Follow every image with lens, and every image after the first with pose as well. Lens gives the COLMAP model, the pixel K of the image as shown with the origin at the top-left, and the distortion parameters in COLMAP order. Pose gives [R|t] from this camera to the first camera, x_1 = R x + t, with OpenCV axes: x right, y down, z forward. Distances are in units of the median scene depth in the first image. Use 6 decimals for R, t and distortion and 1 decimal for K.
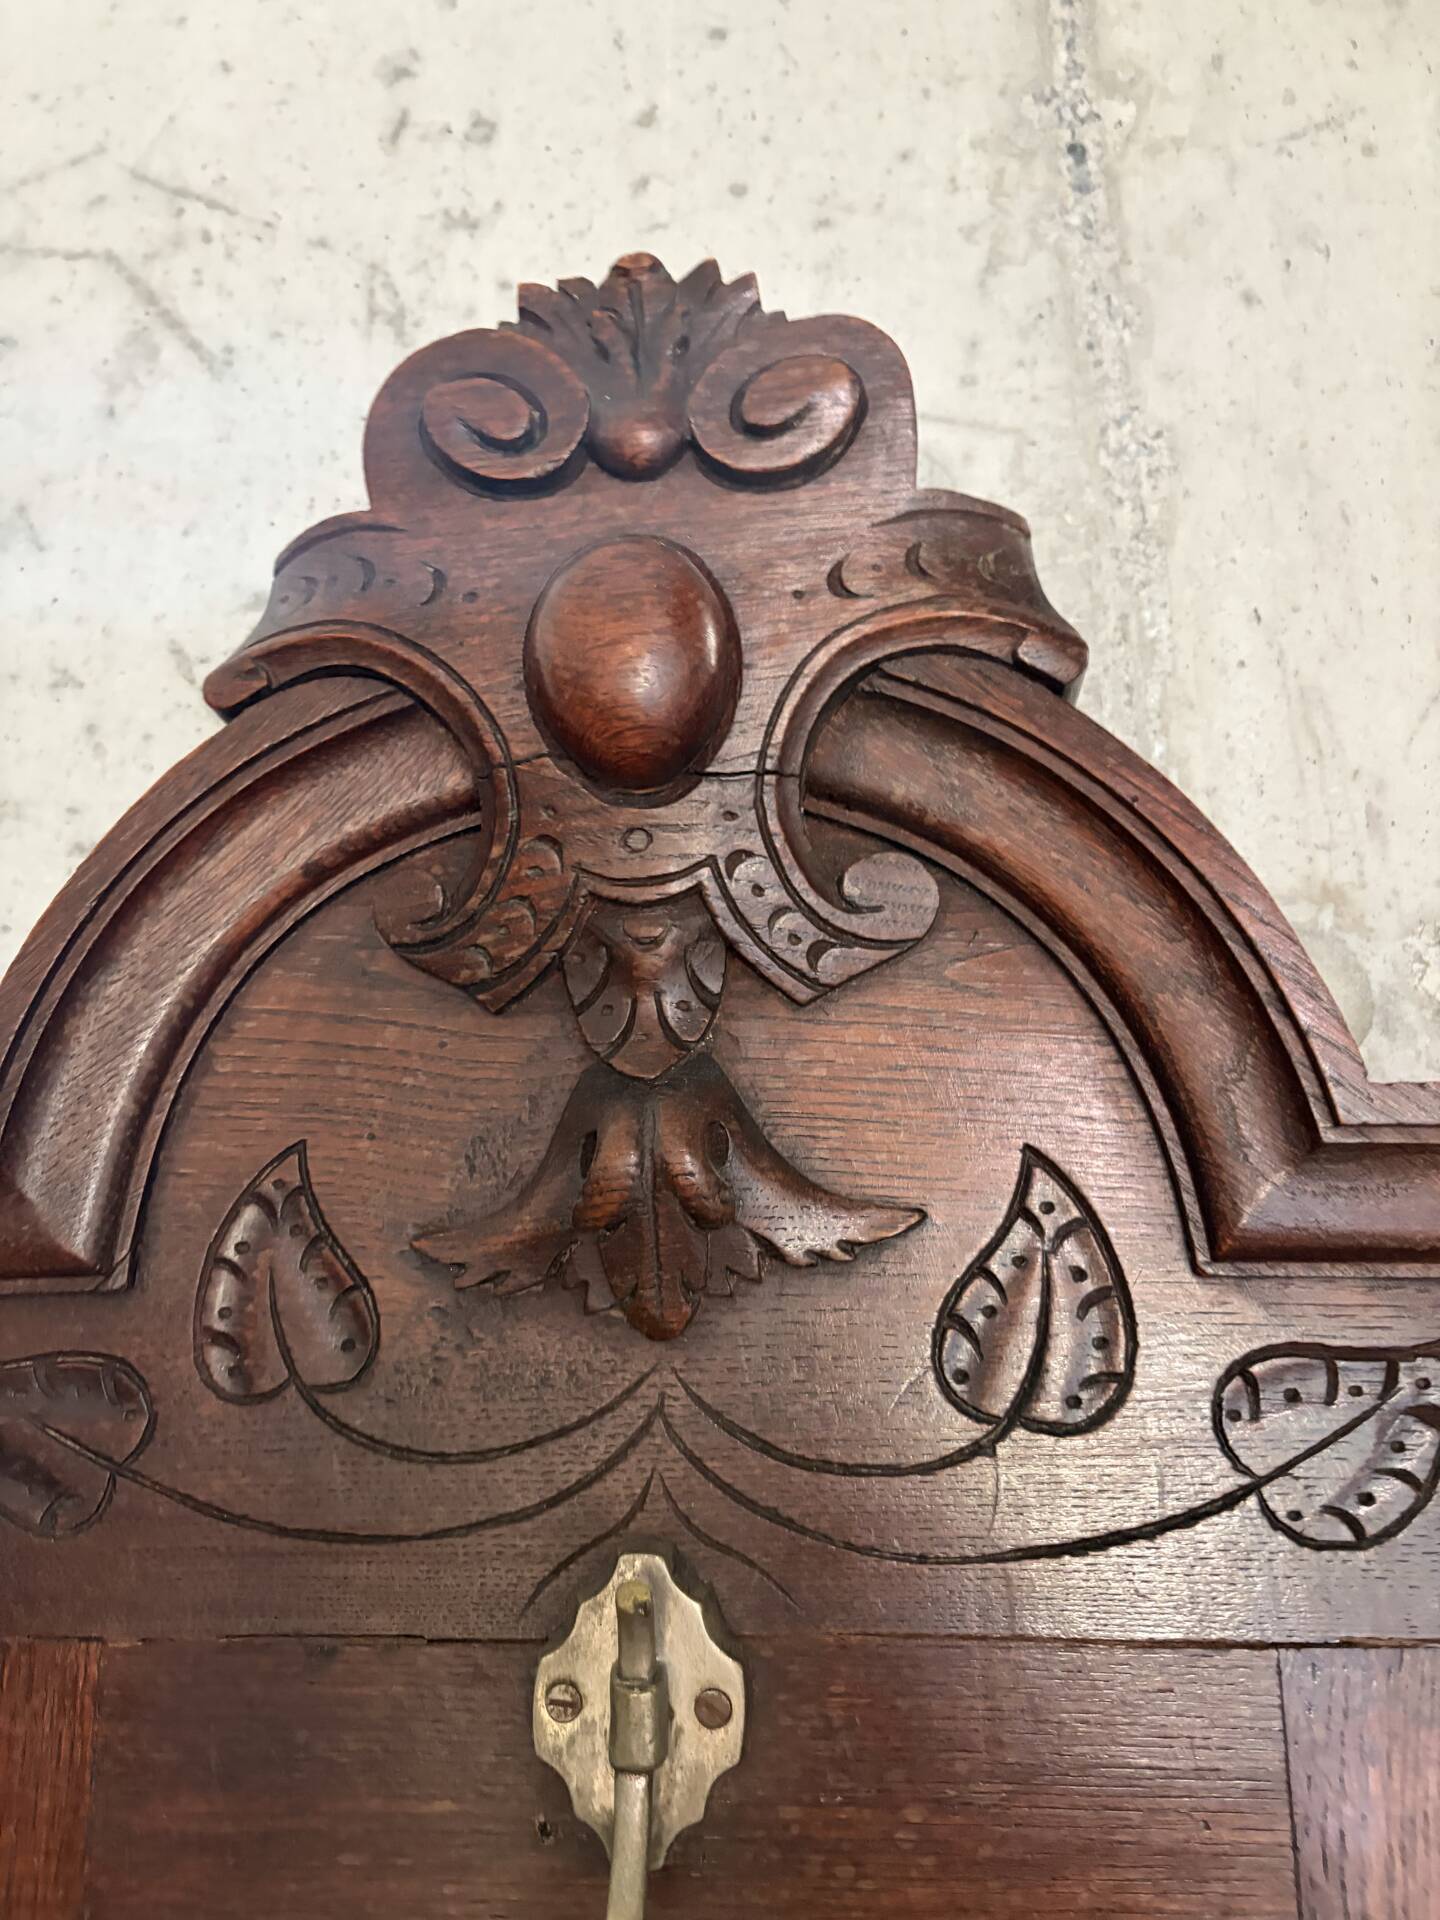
lens RADIAL K [[1502.9, 0, 706.3], [0, 1502.9, 943.4], [0, 0, 1]] dist [-0.000275, -0.009668]
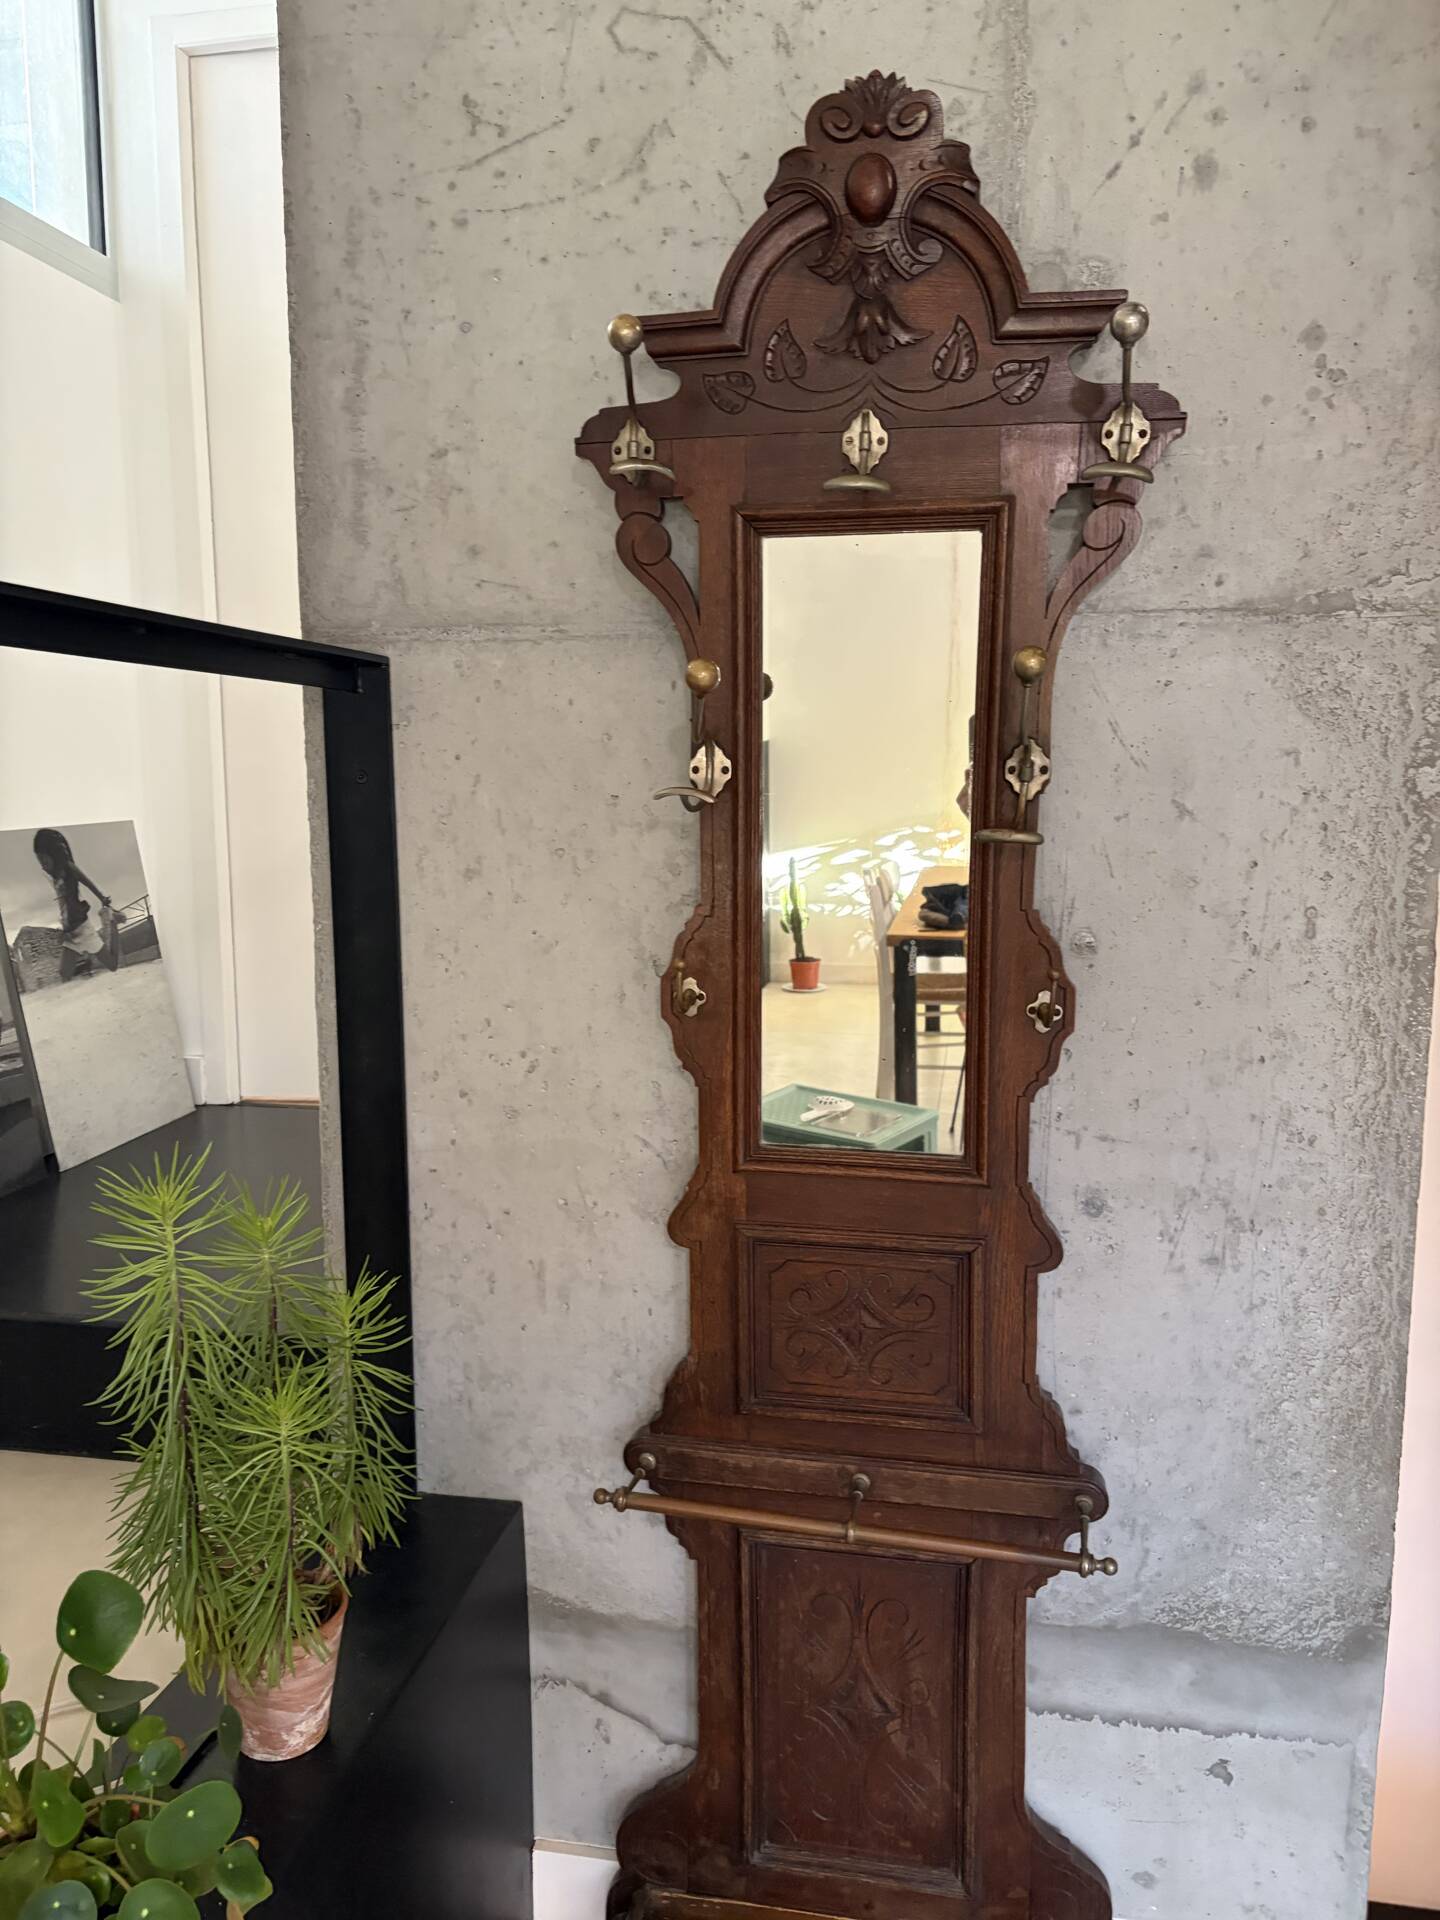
lens RADIAL K [[1453.1, 0, 707.3], [0, 1453.1, 966.8], [0, 0, 1]] dist [0.021147, -0.001765]
pose [[0.996639, 0.026245, -0.077597, -0.128310], [0.004795, 0.926970, 0.375104, 0.288770], [0.081775, -0.374216, 0.923729, -3.577068]]
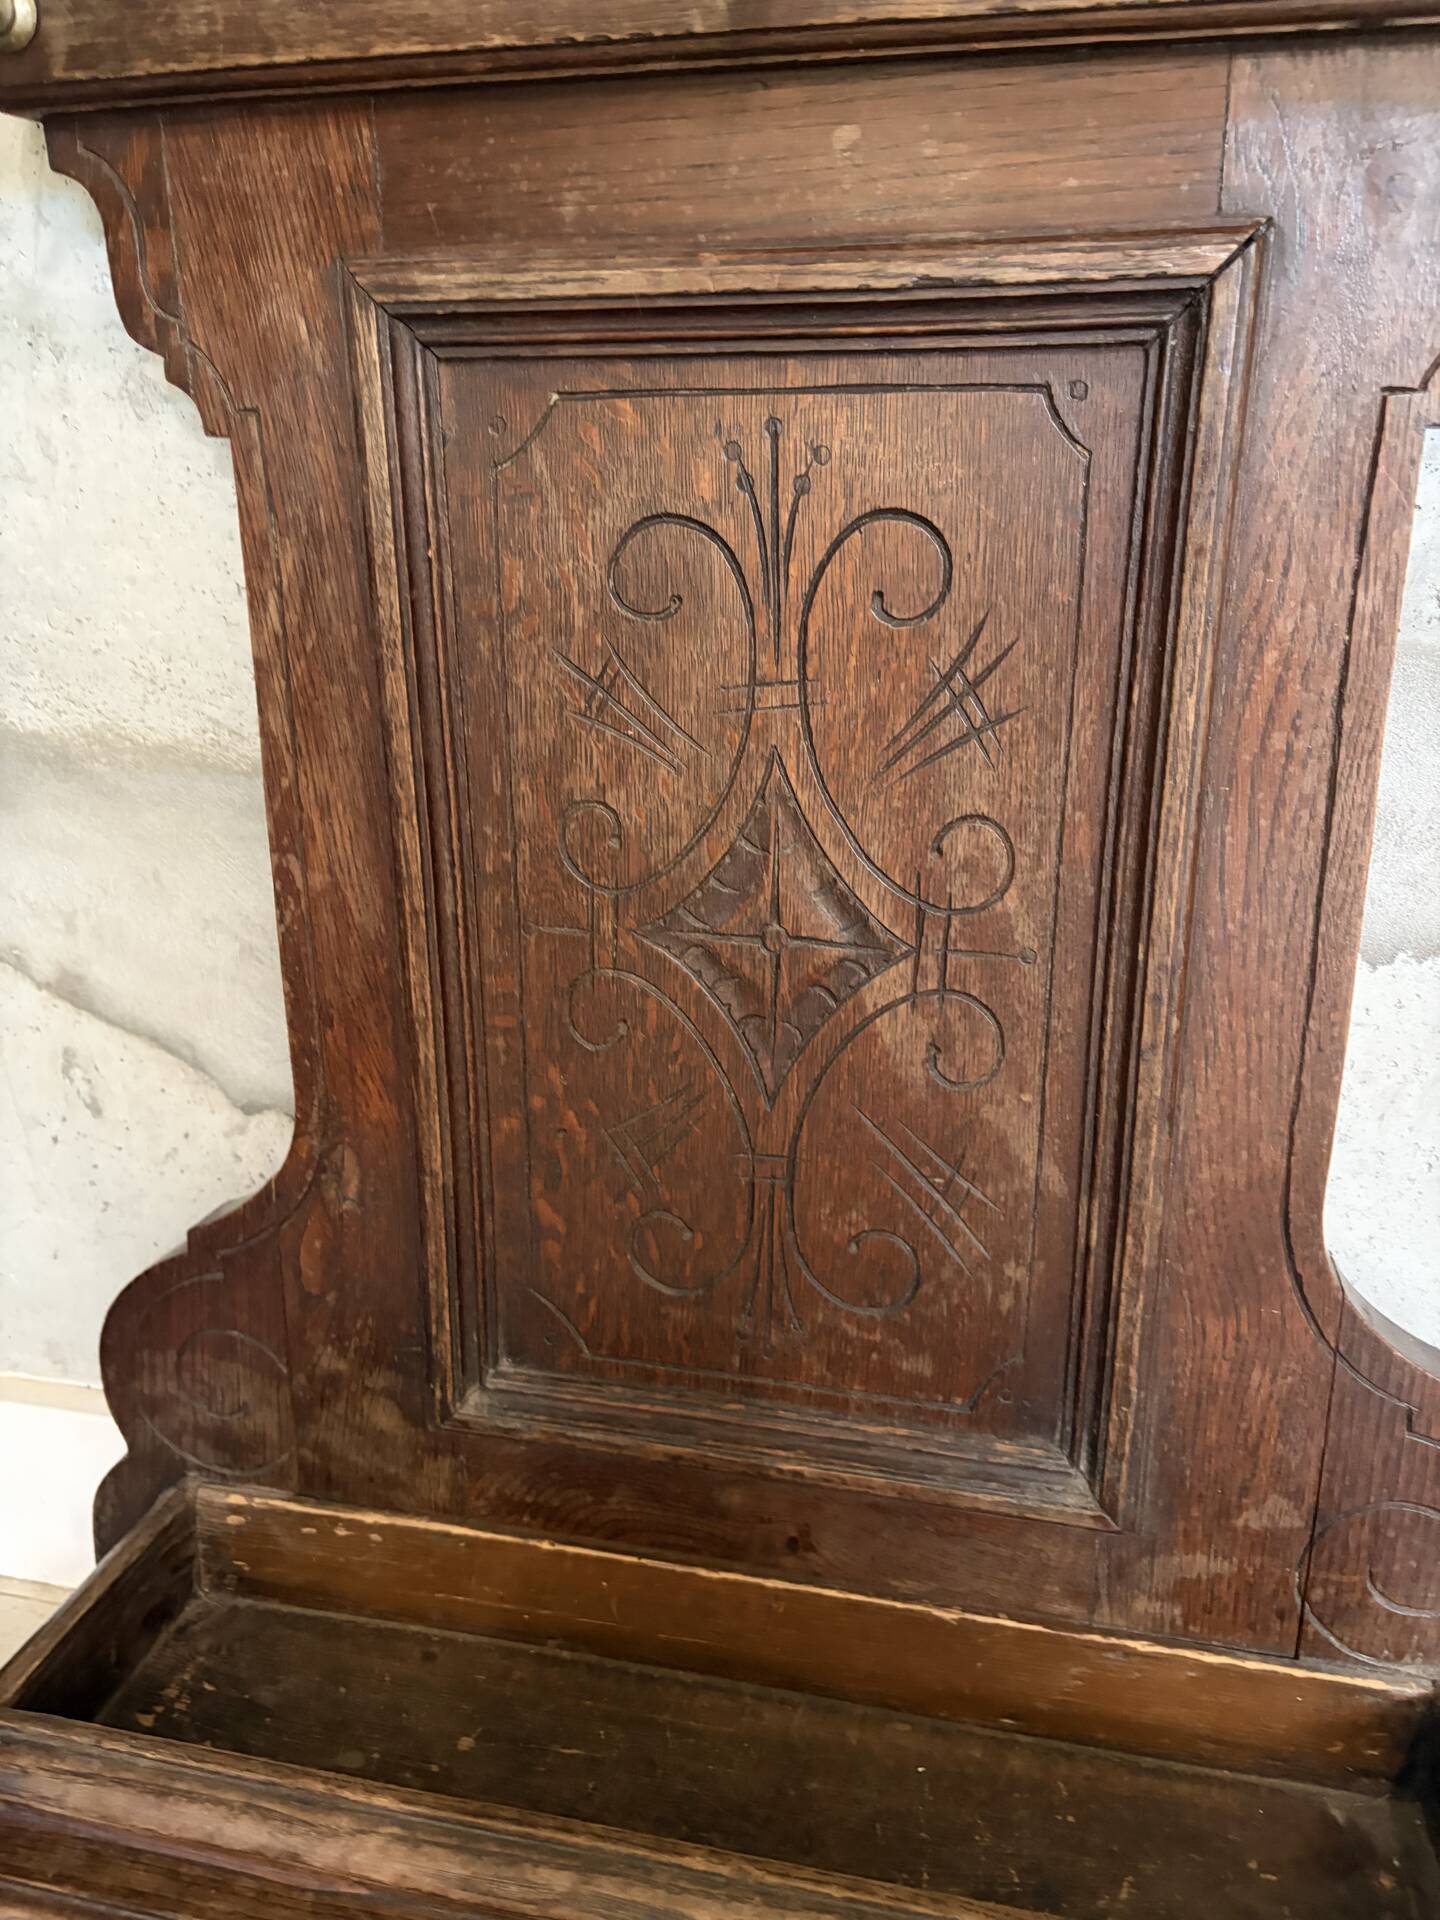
lens RADIAL K [[1450.7, 0, 713.7], [0, 1450.7, 957.0], [0, 0, 1]] dist [0.026411, -0.037486]
pose [[0.992965, 0.052703, -0.106034, 0.158123], [0.009163, 0.858596, 0.512570, 3.683133], [0.118055, -0.509936, 0.852073, -1.220325]]
